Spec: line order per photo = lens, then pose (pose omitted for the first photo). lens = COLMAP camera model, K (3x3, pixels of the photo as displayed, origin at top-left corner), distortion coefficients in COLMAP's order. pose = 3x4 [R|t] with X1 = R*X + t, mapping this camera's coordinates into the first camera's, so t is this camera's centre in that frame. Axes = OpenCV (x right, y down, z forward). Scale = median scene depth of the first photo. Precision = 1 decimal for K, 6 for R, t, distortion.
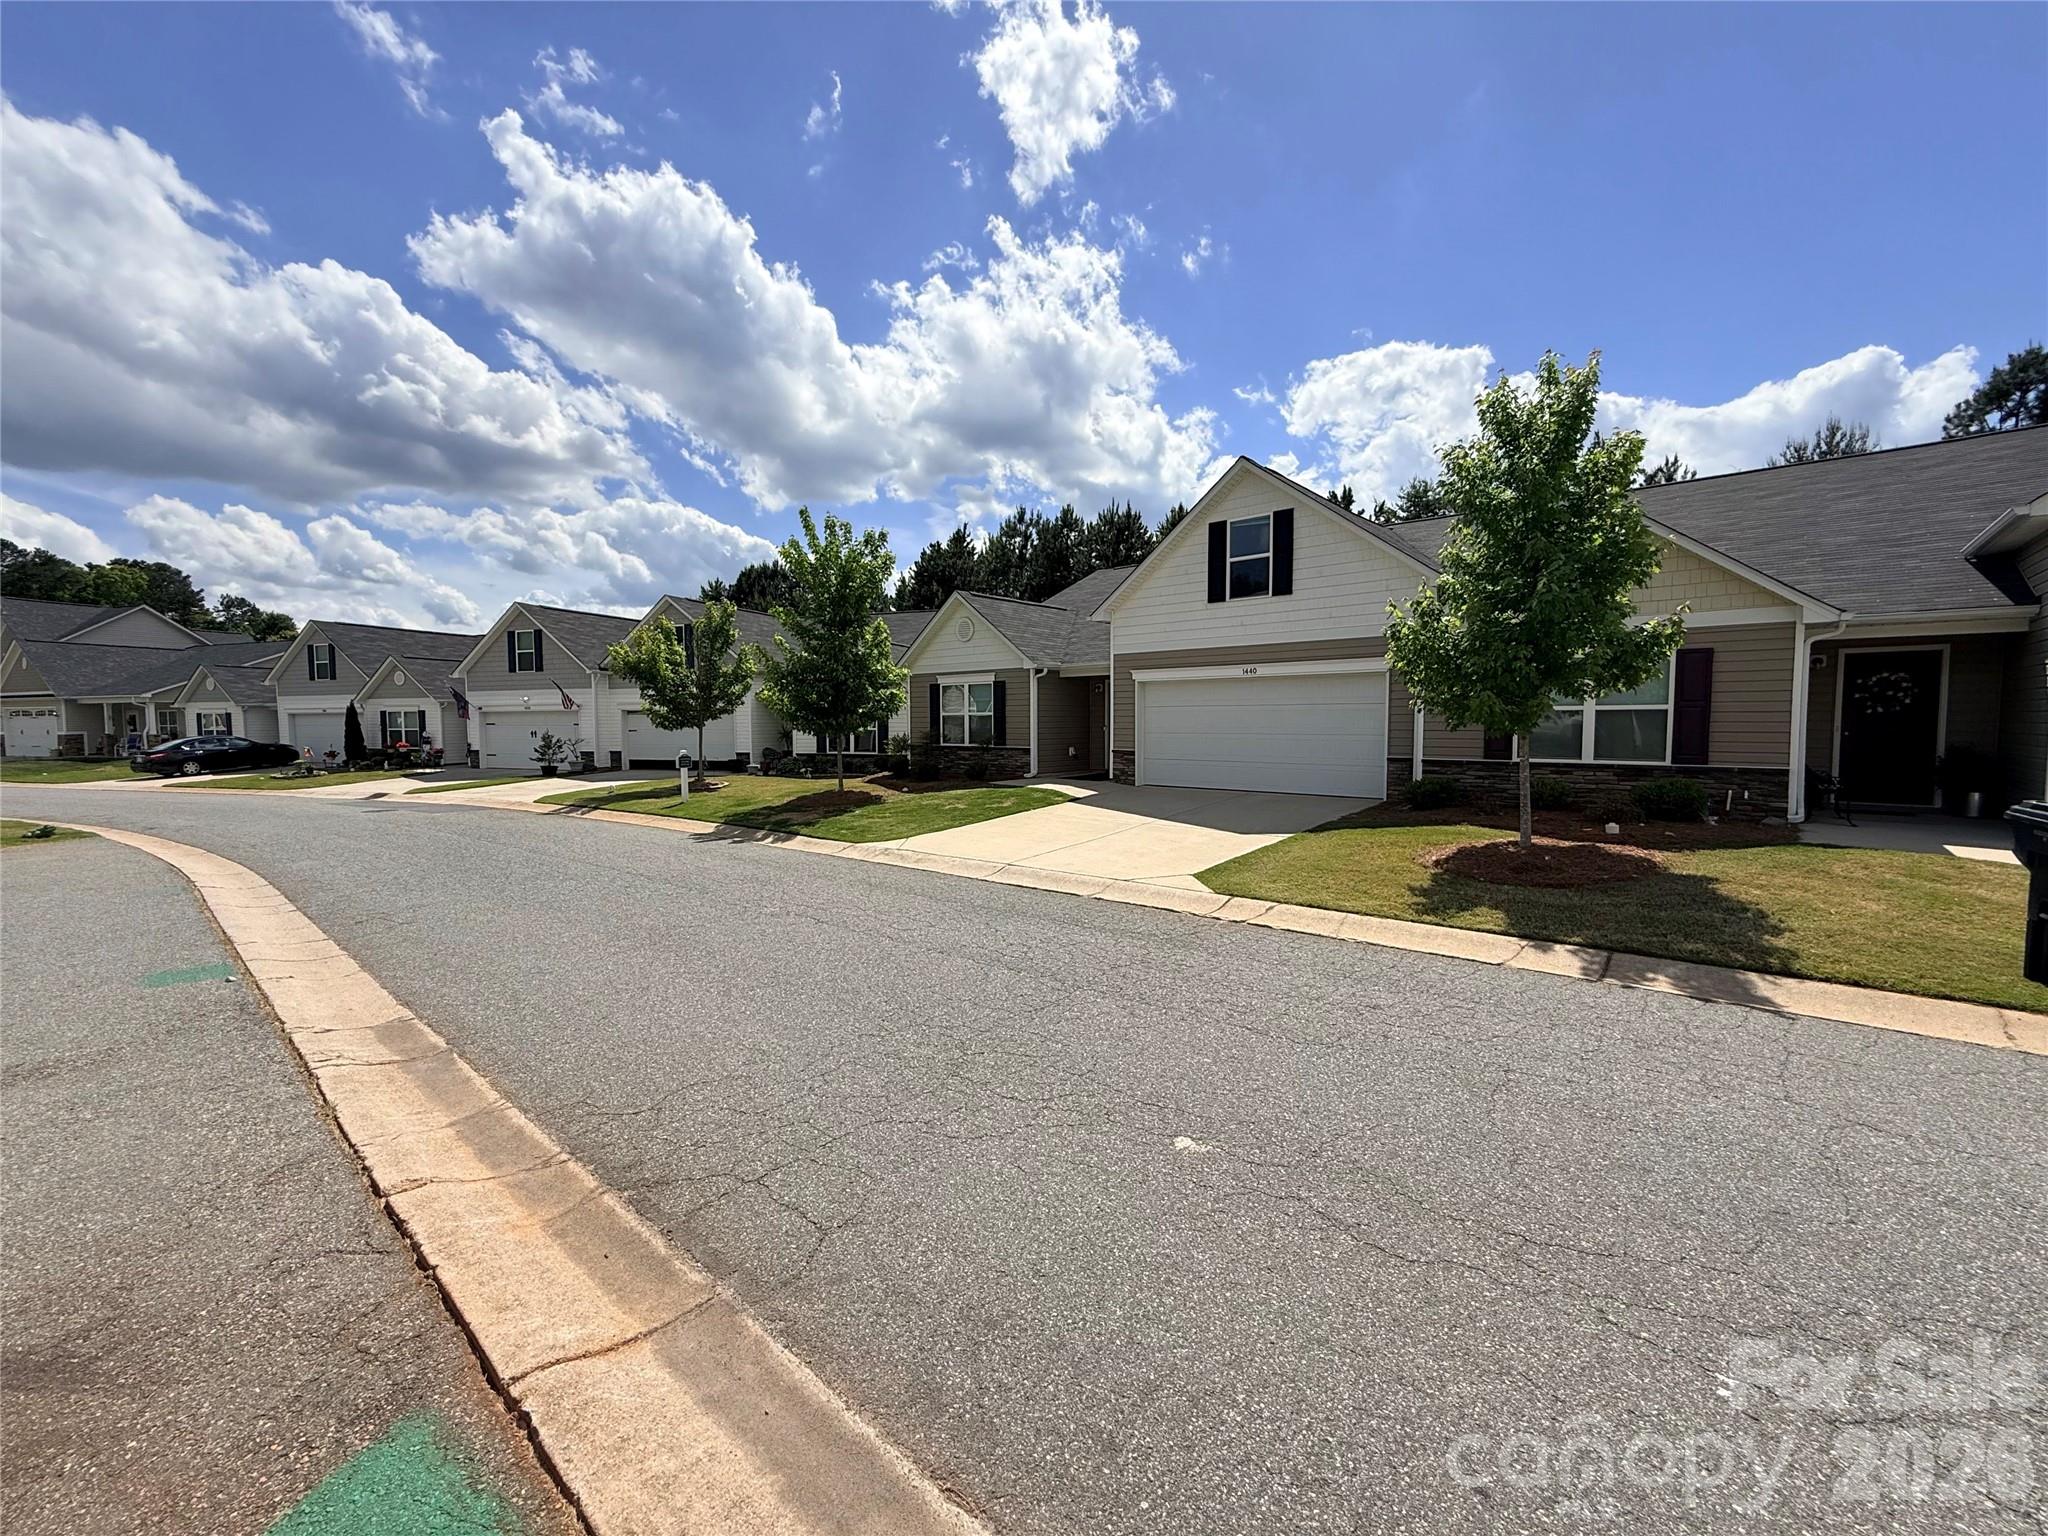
lens RADIAL K [[818.2, 0, 1018.8], [0, 818.2, 763.6], [0, 0, 1]] dist [0.000176, 0.000415]
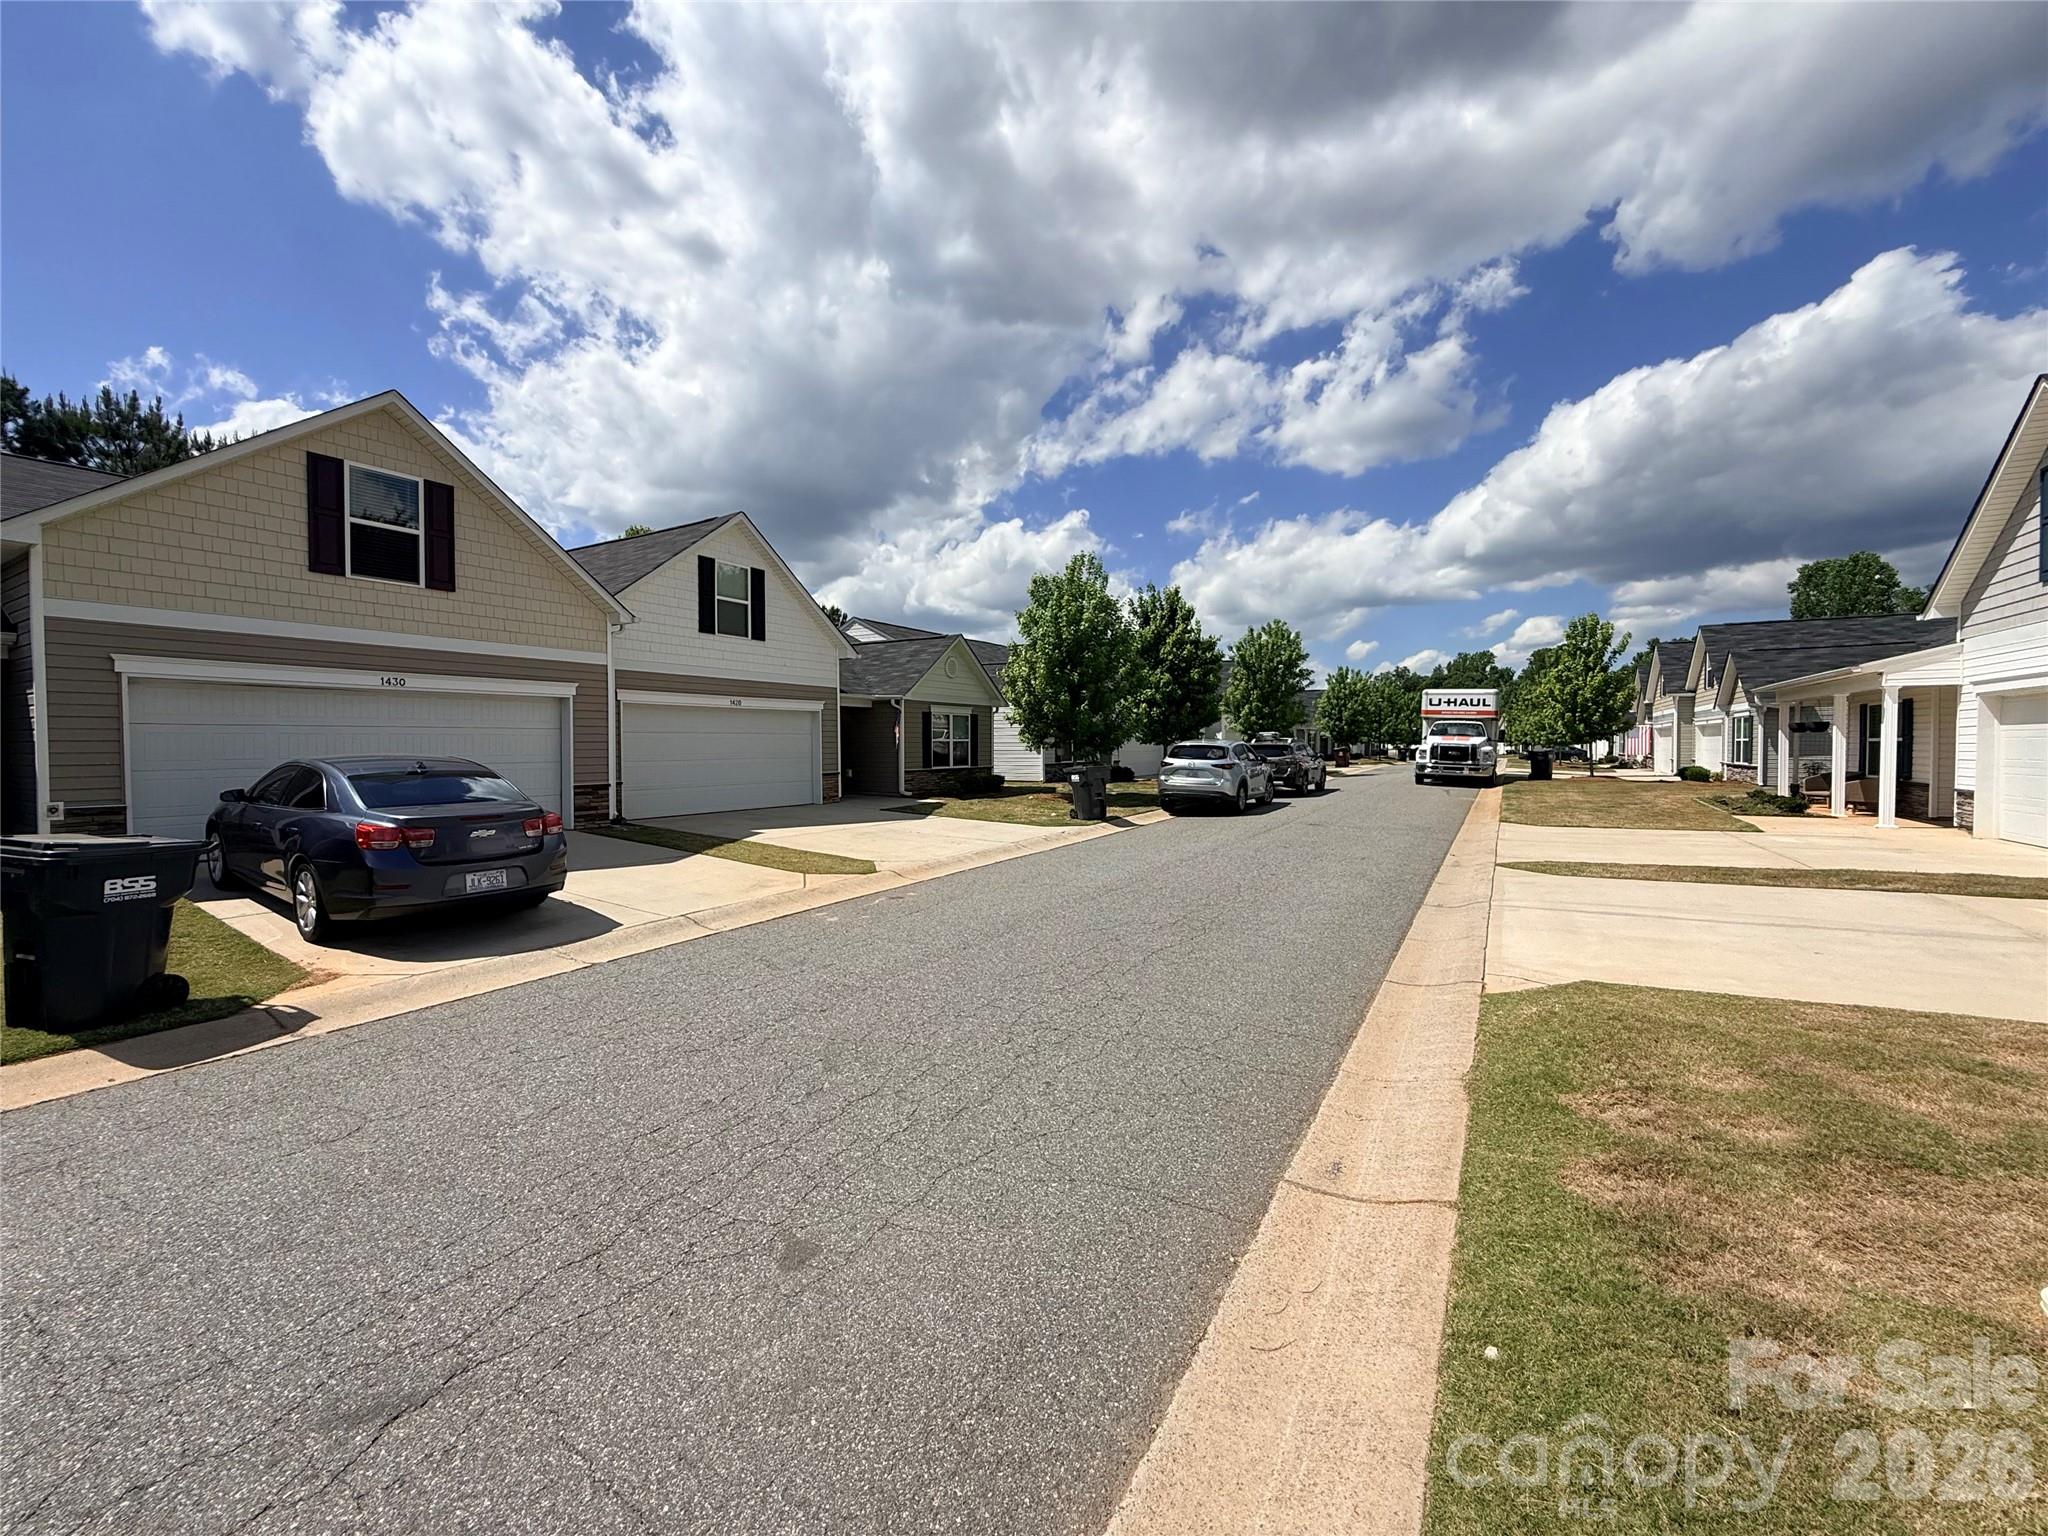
lens RADIAL K [[818.2, 0, 1018.8], [0, 818.2, 763.6], [0, 0, 1]] dist [0.000176, 0.000415]
pose [[-0.247932, -0.019787, 0.968575, -0.893680], [0.049775, 0.998211, 0.033134, -0.047717], [-0.967498, 0.056426, -0.246503, 0.908215]]
